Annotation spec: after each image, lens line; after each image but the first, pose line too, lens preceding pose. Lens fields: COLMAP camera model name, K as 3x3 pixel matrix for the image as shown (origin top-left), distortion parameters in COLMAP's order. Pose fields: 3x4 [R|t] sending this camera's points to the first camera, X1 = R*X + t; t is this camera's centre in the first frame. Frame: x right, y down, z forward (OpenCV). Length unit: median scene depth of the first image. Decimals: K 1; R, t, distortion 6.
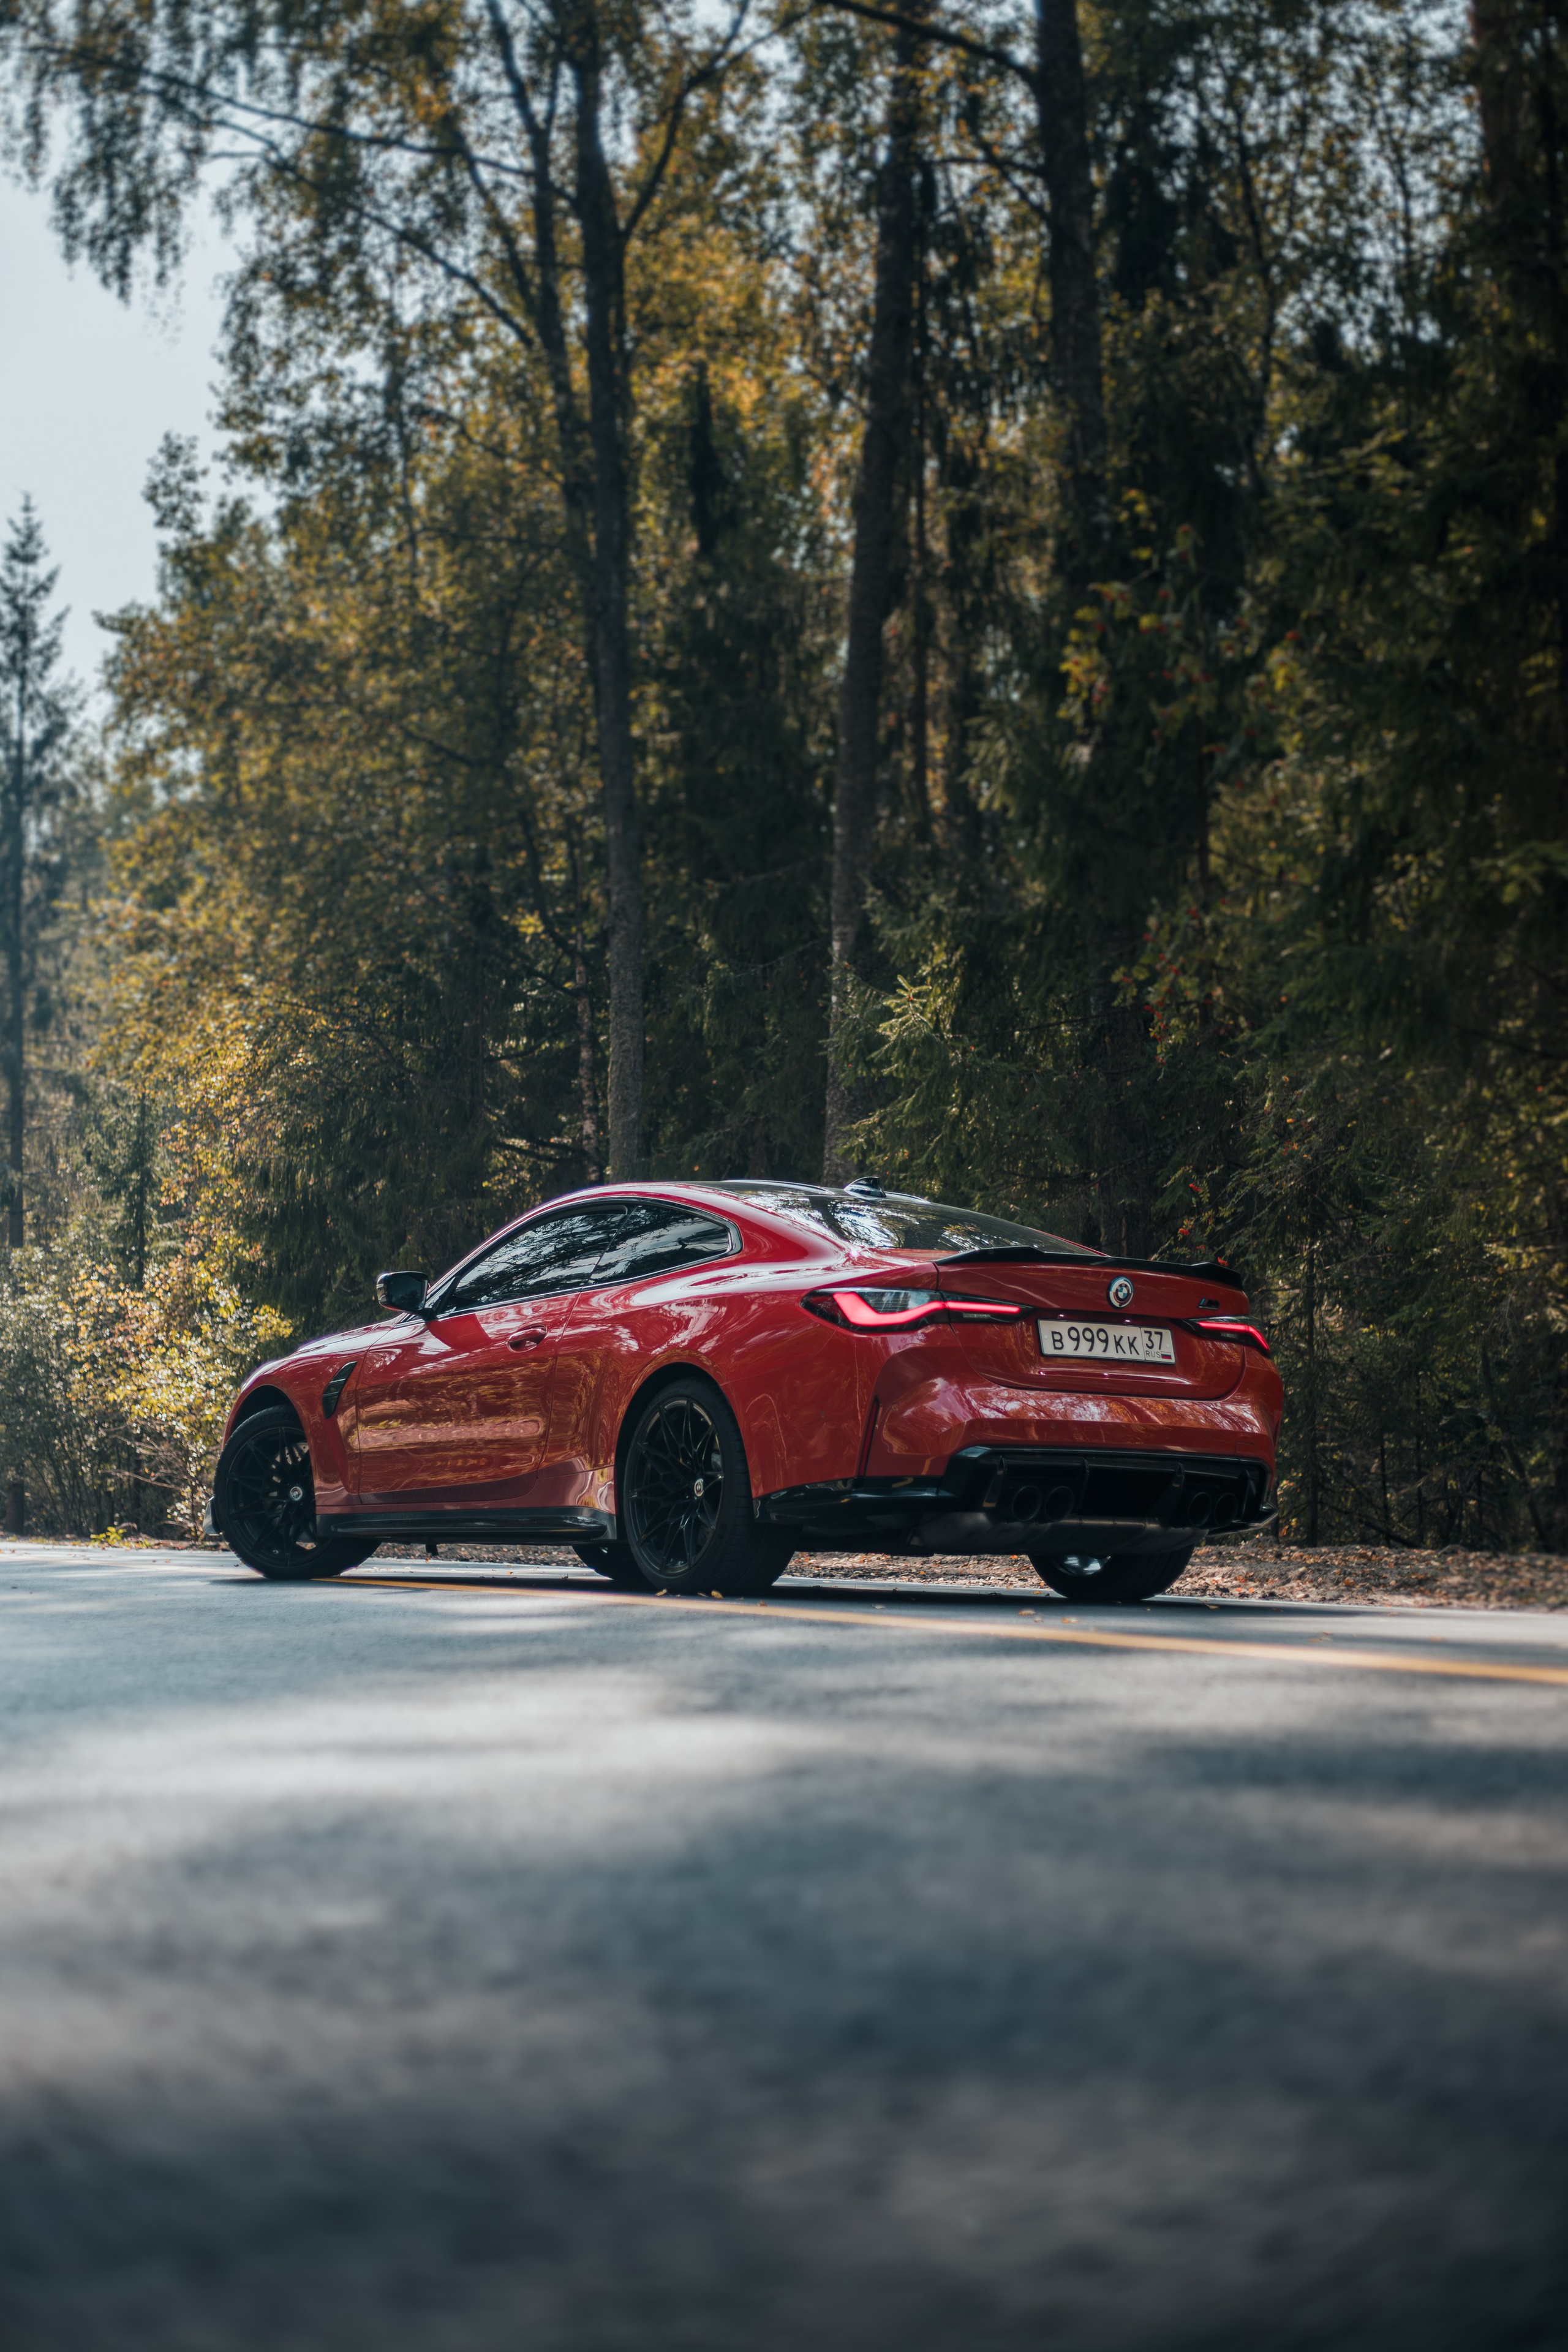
lens RADIAL K [[3448.1, 0, 783.2], [0, 3448.1, 1180.6], [0, 0, 1]] dist [0.052945, 0.000000]
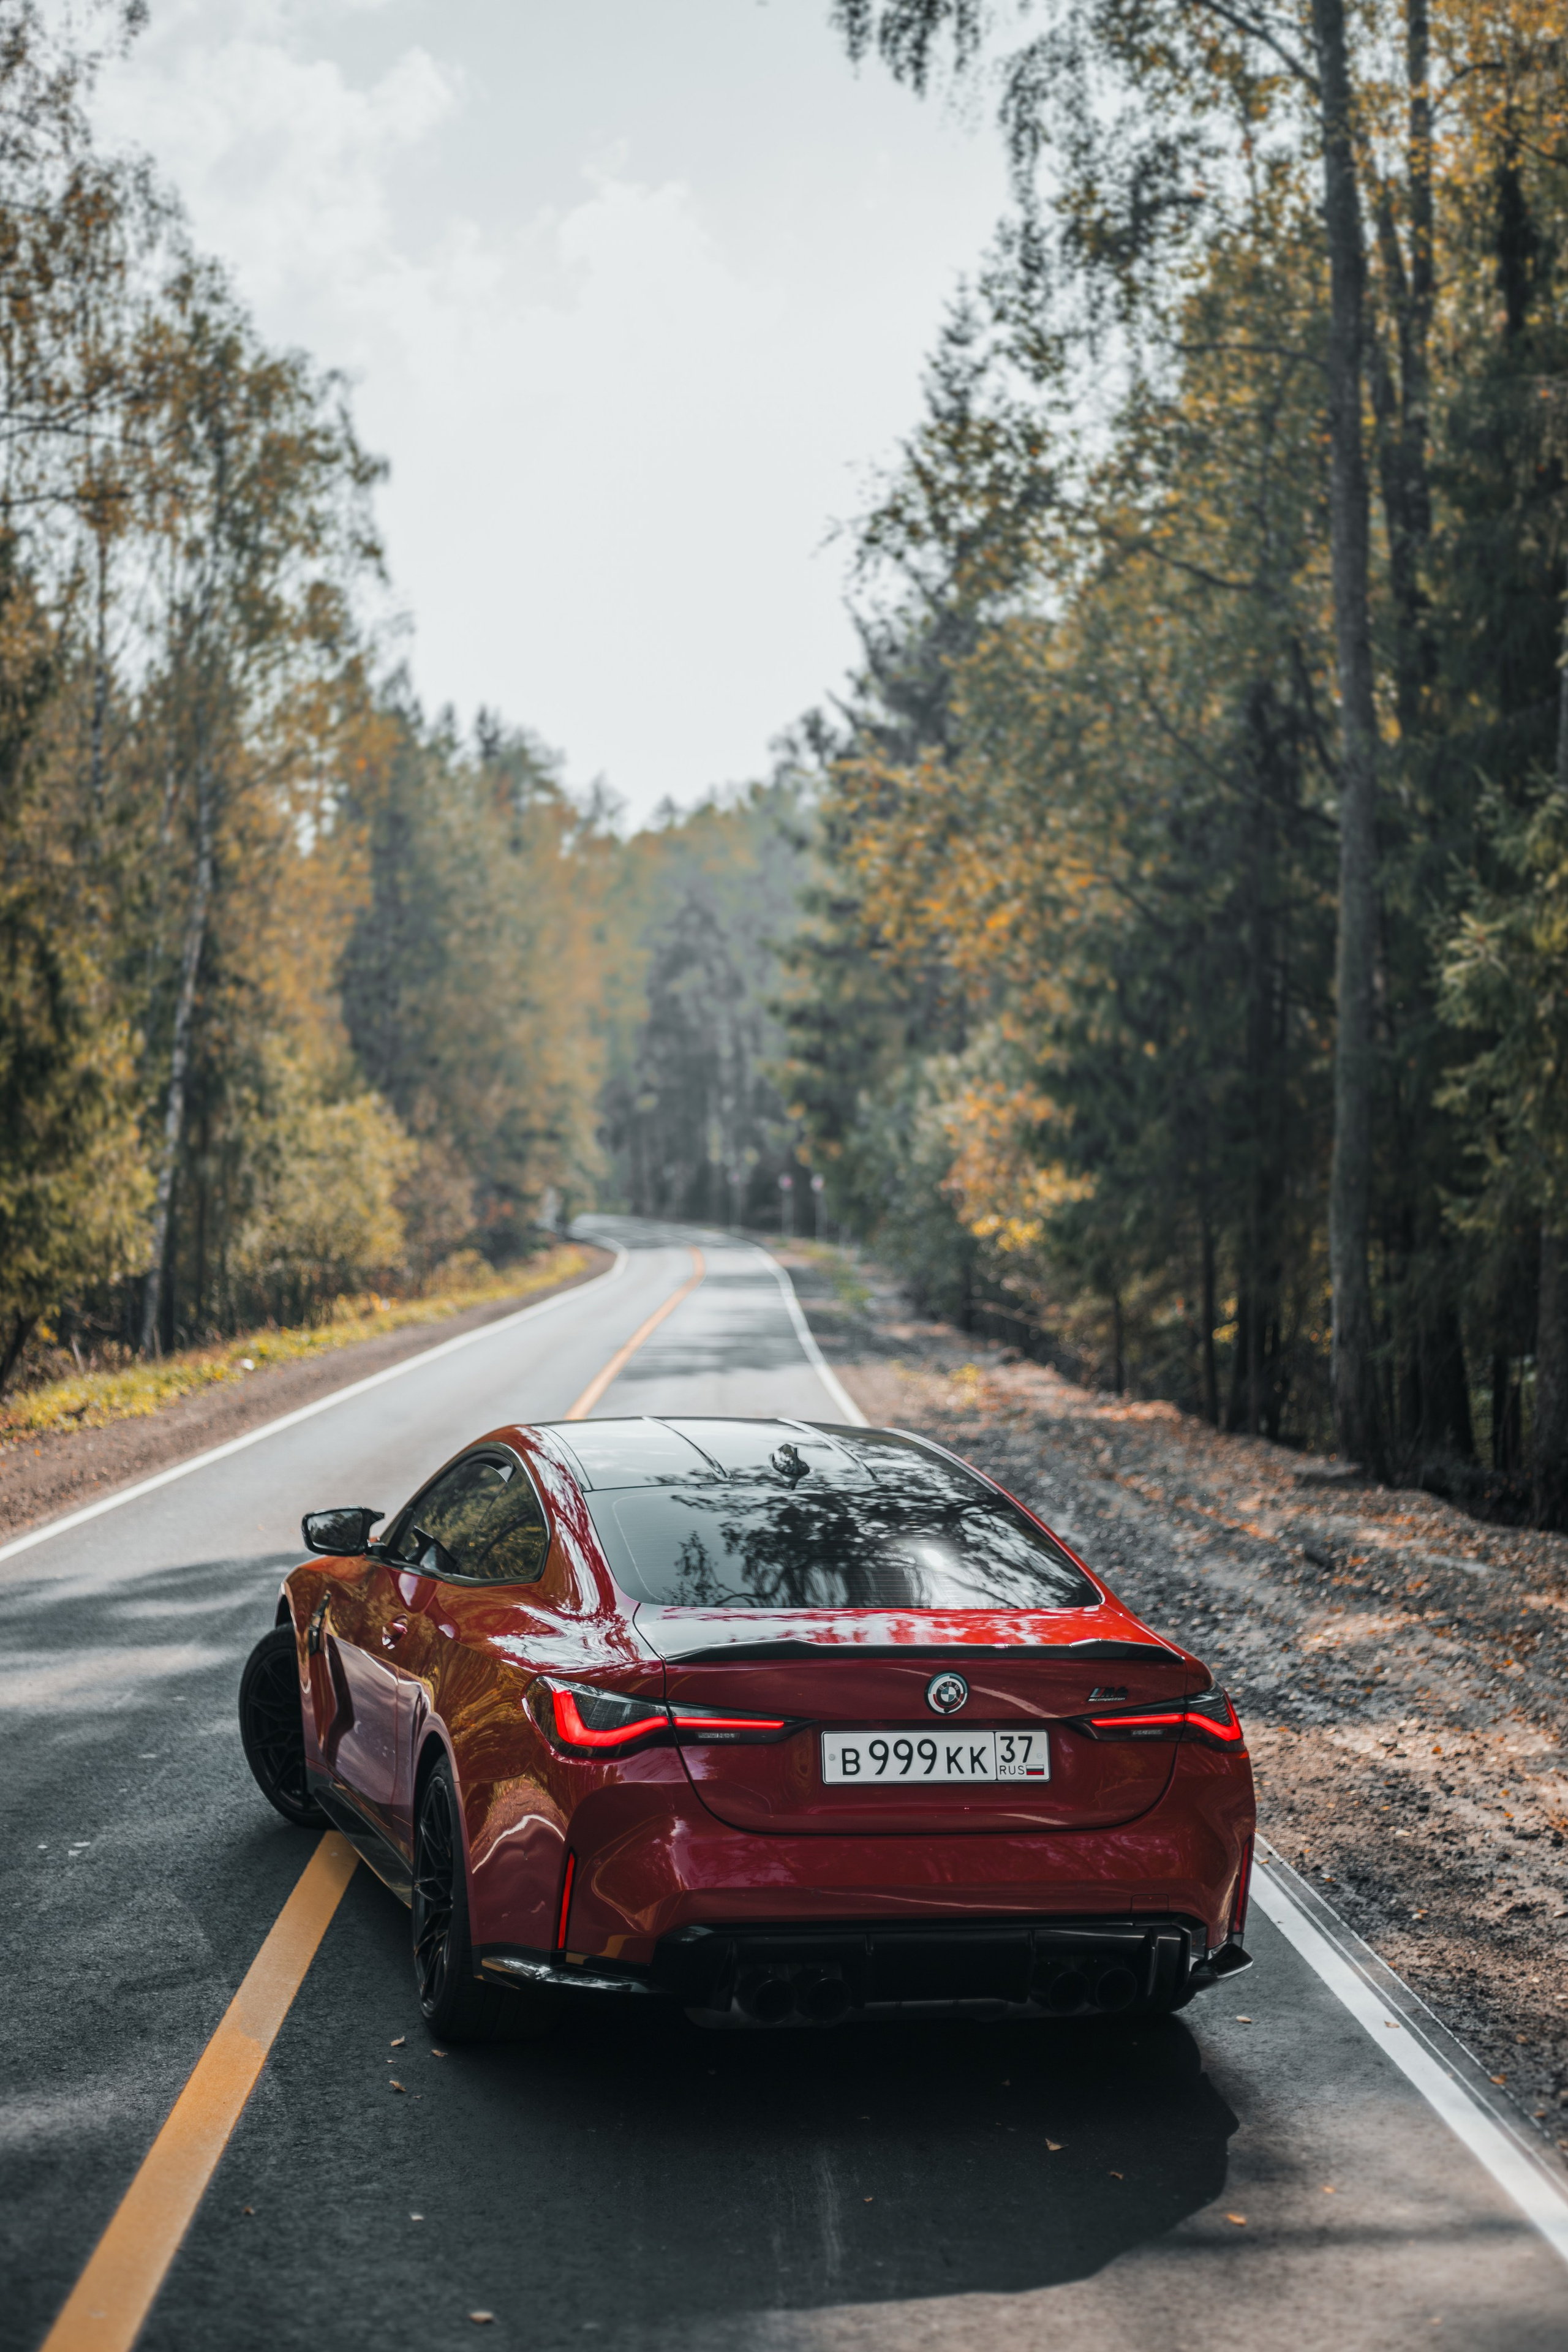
lens RADIAL K [[3448.1, 0, 772.5], [0, 3448.1, 1172.0], [0, 0, 1]] dist [0.052945, 0.000000]
pose [[0.949084, -0.002416, -0.315013, 0.069772], [0.026218, 0.997107, 0.071342, -0.030786], [0.313929, -0.075968, 0.946402, 0.076030]]
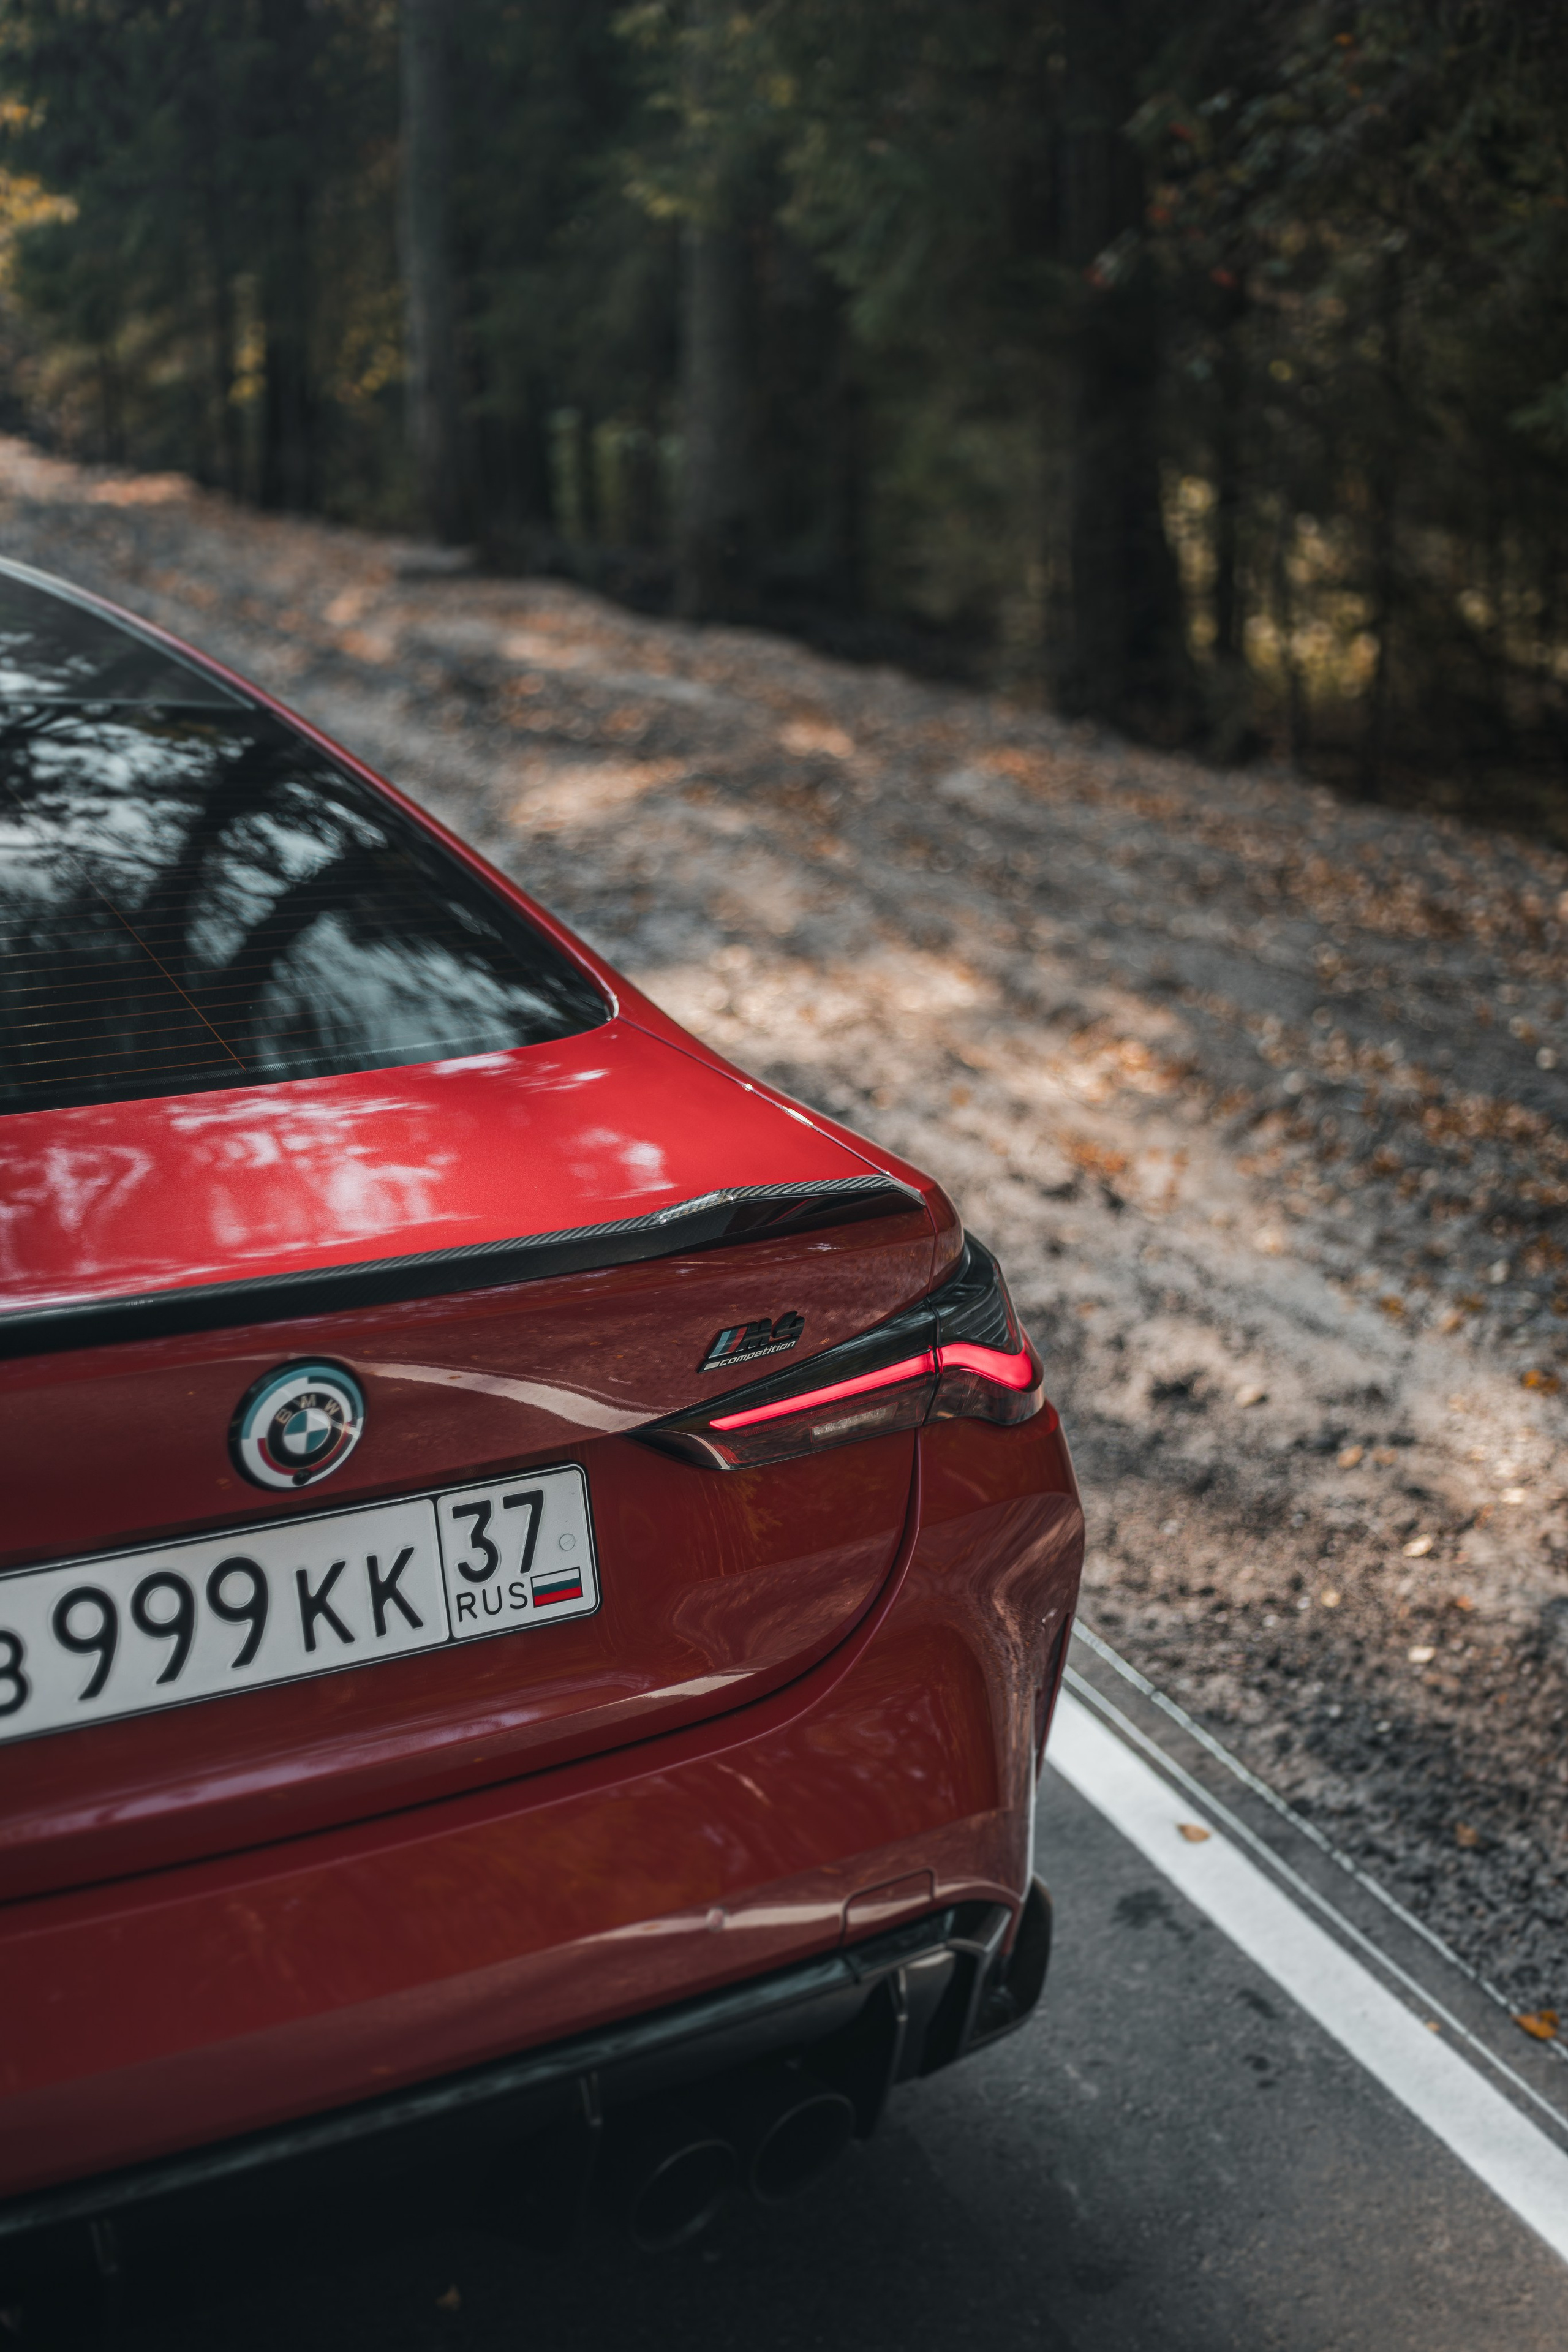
lens RADIAL K [[3448.1, 0, 788.7], [0, 3448.1, 1170.6], [0, 0, 1]] dist [0.052945, 0.000000]
pose [[0.999797, -0.006528, -0.019080, 0.032171], [0.012547, 0.942076, 0.335166, -0.013805], [0.015787, -0.335337, 0.941966, 0.191395]]
